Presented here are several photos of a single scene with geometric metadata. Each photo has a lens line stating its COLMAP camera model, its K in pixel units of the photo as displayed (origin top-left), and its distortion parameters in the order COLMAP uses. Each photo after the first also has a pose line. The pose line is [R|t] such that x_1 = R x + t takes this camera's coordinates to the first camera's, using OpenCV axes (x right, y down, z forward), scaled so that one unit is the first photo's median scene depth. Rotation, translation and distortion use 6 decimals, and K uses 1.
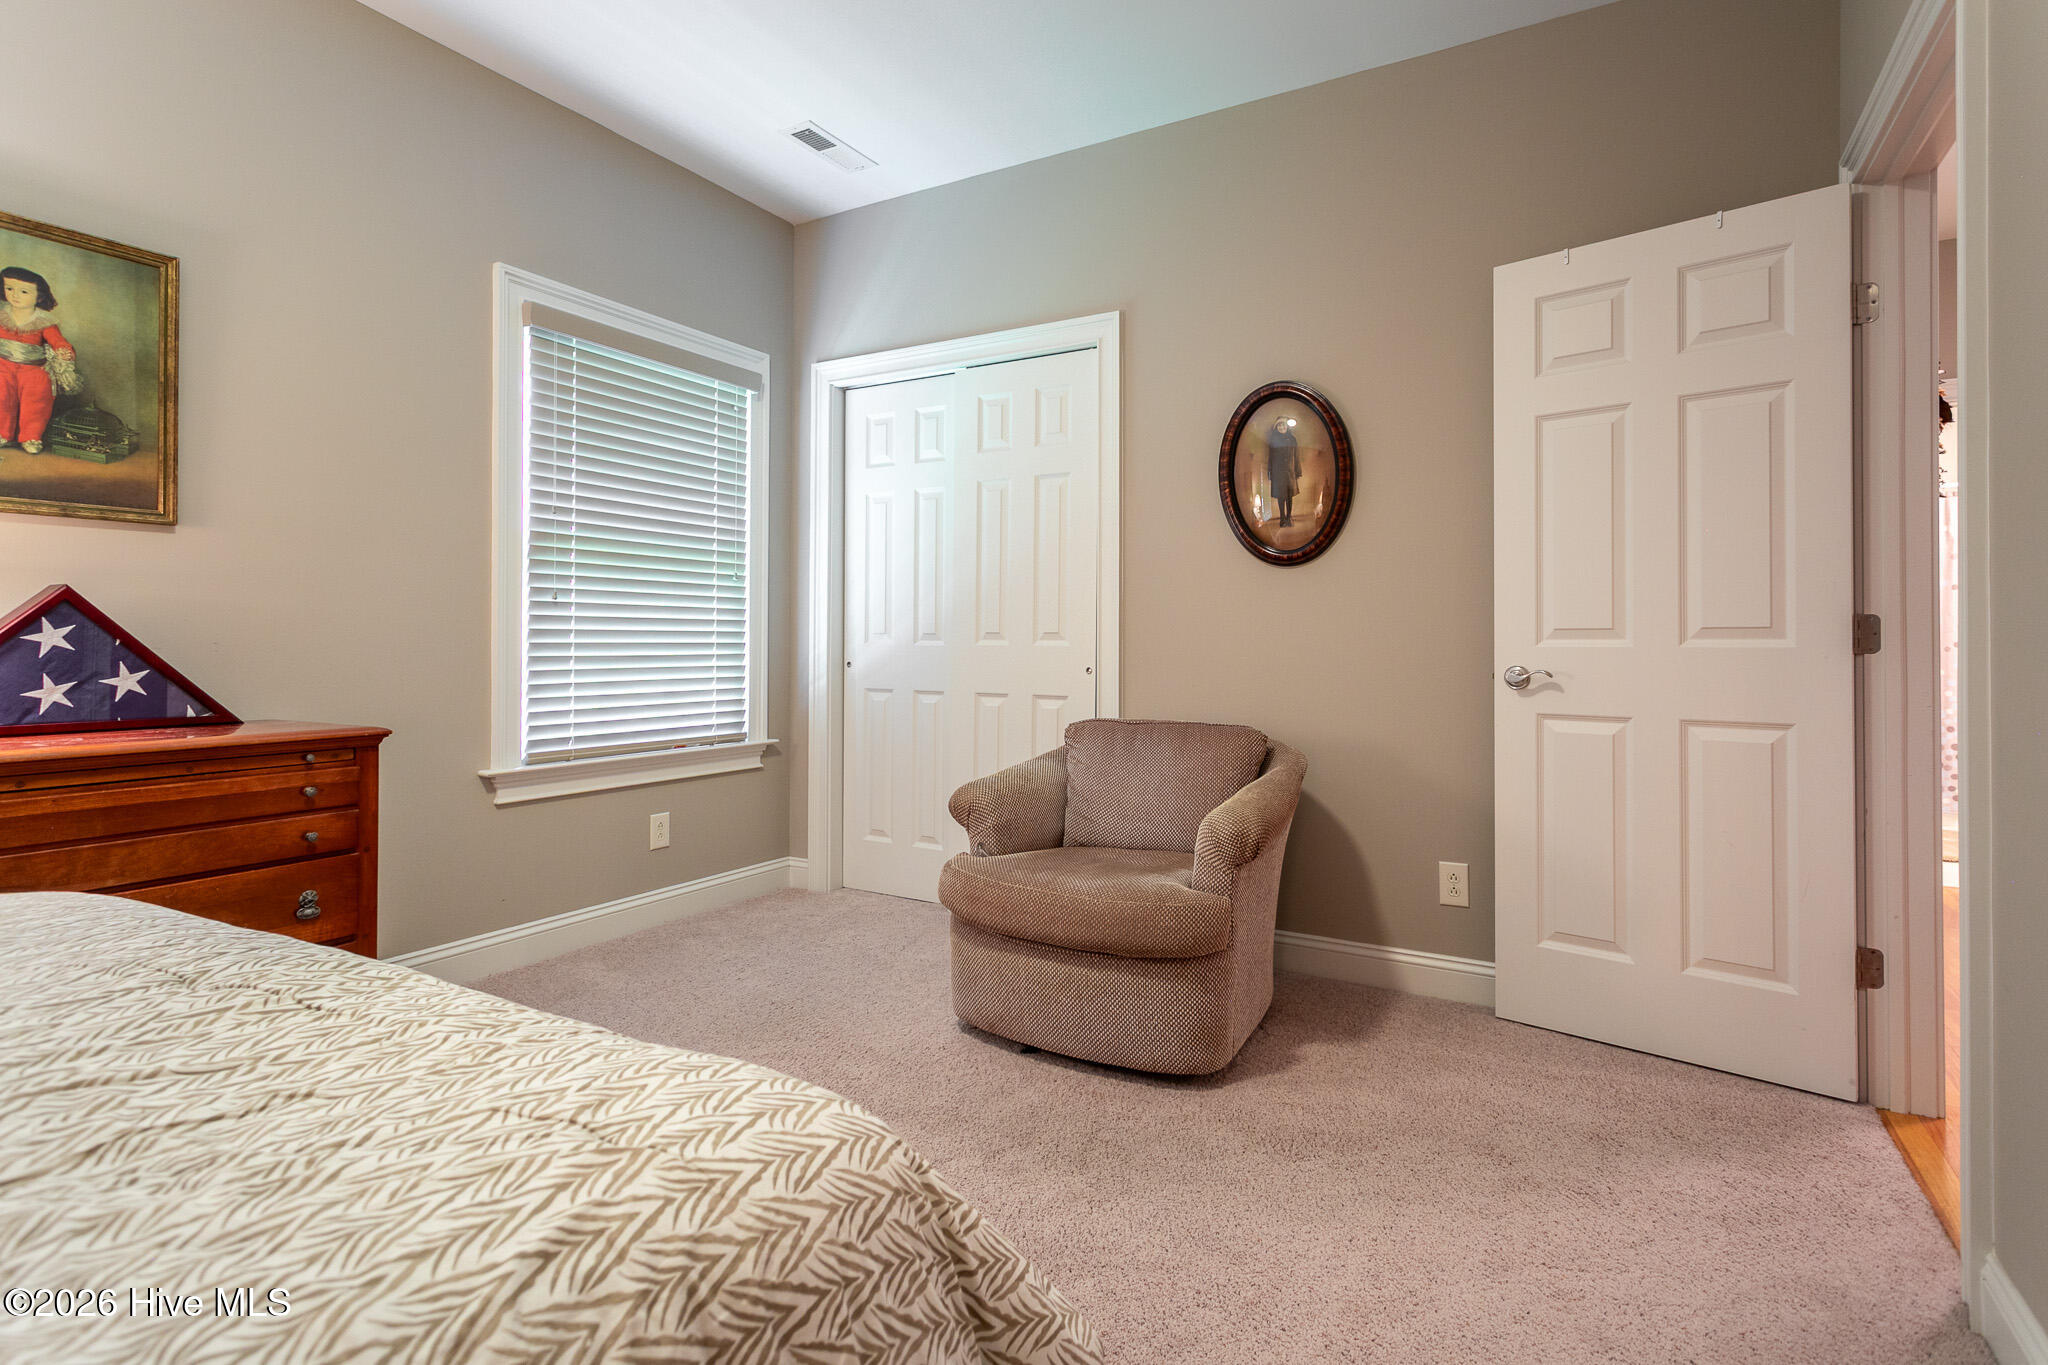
lens RADIAL K [[996.7, 0, 1046.9], [0, 996.7, 639.2], [0, 0, 1]] dist [0.005278, -0.000650]
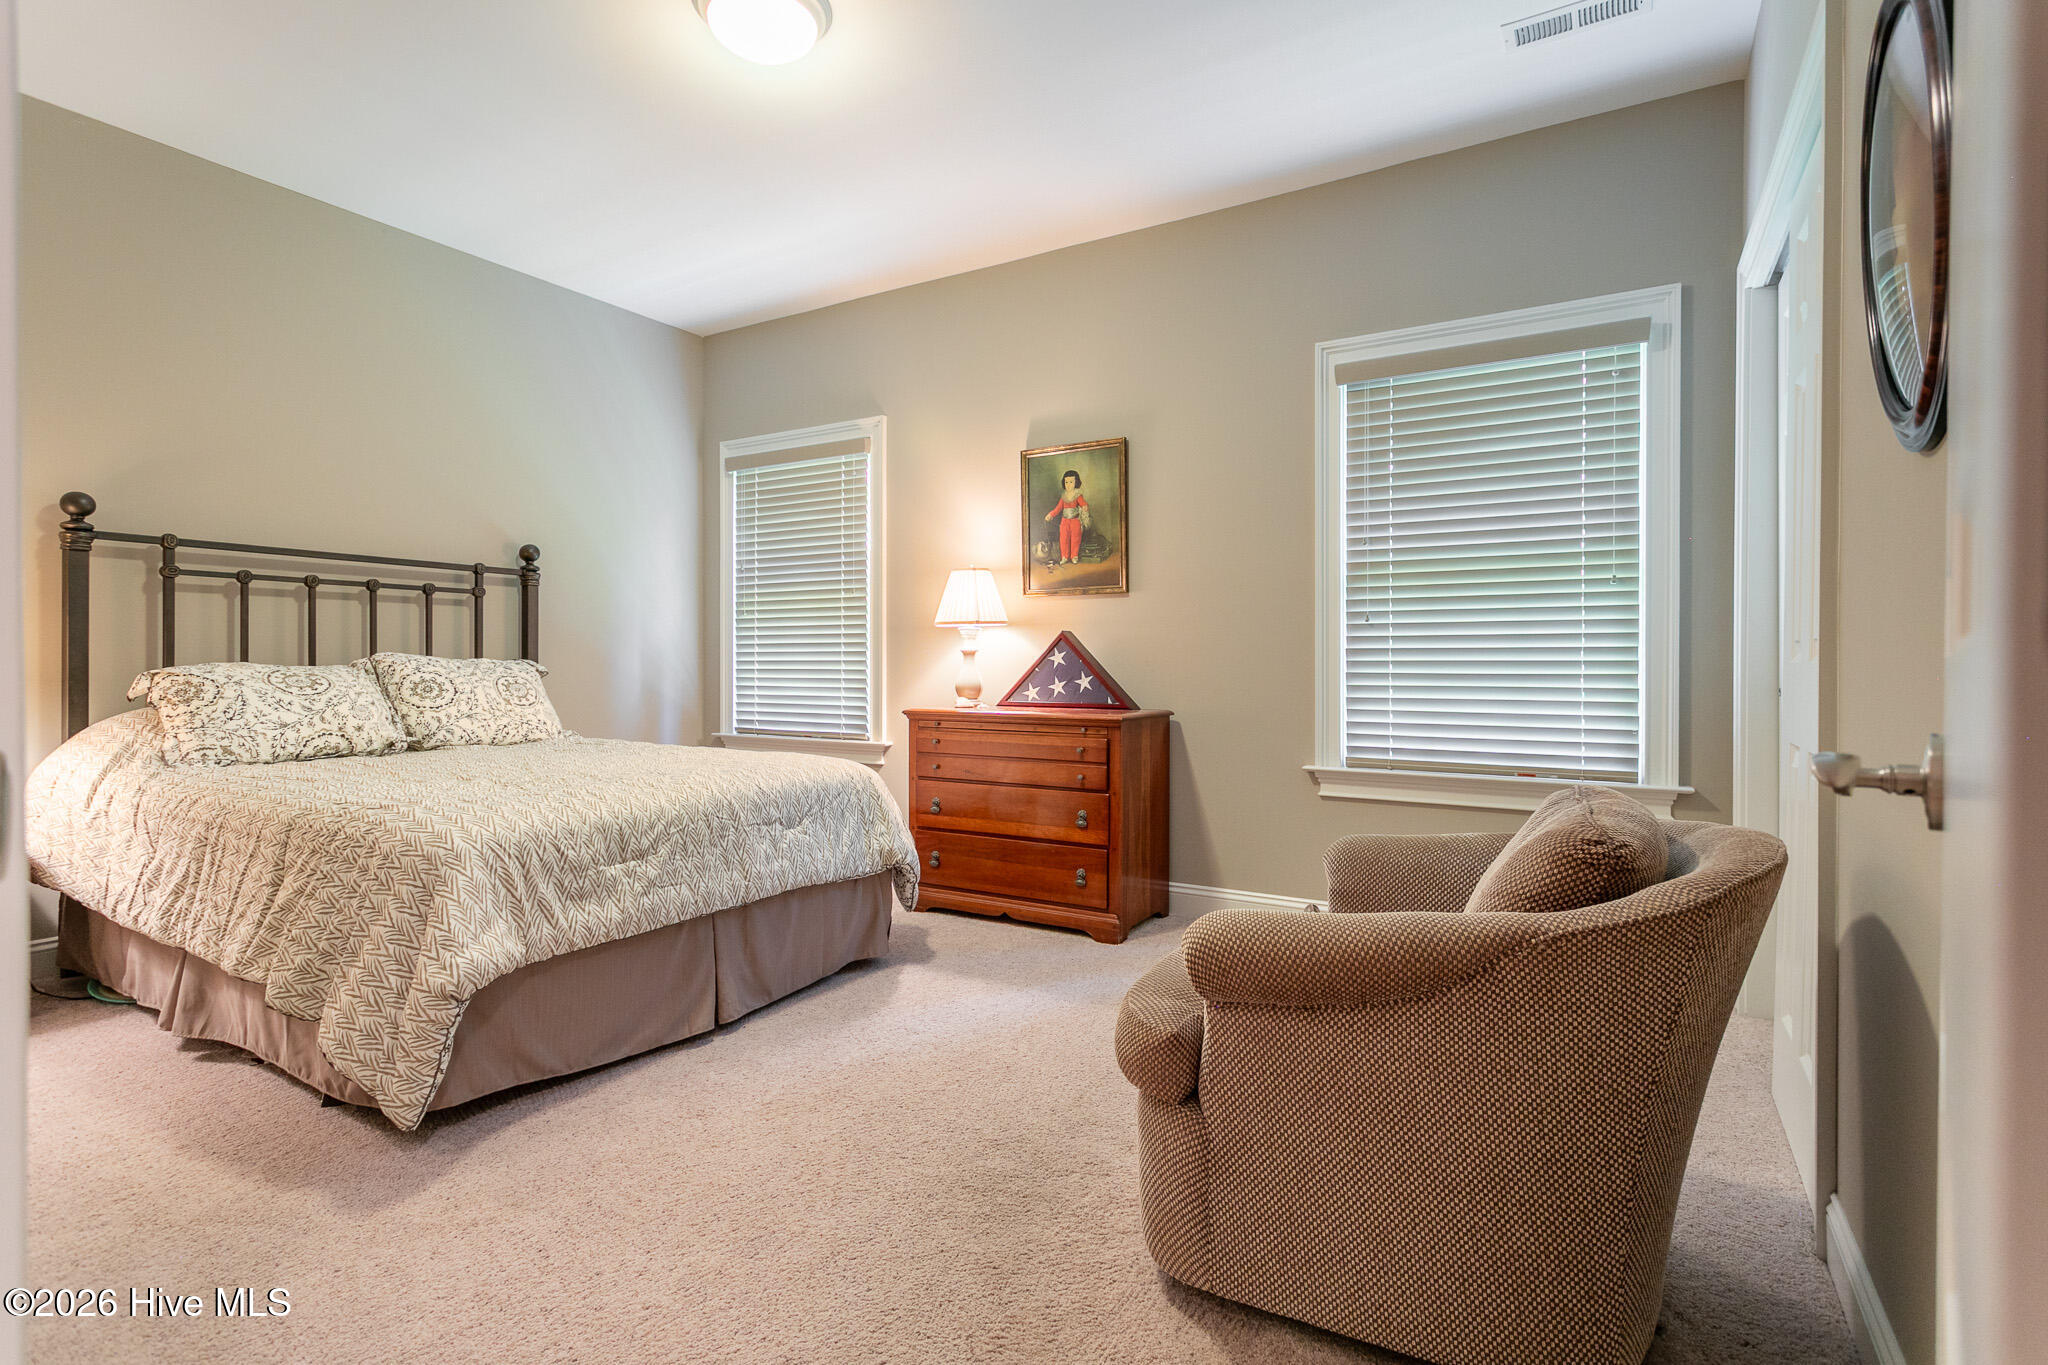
lens RADIAL K [[996.7, 0, 1056.1], [0, 996.7, 656.3], [0, 0, 1]] dist [0.005278, -0.000650]
pose [[-0.021069, -0.008289, -0.999744, 0.638697], [0.003155, 0.999960, -0.008357, 0.007289], [0.999773, -0.003330, -0.021042, 0.695261]]
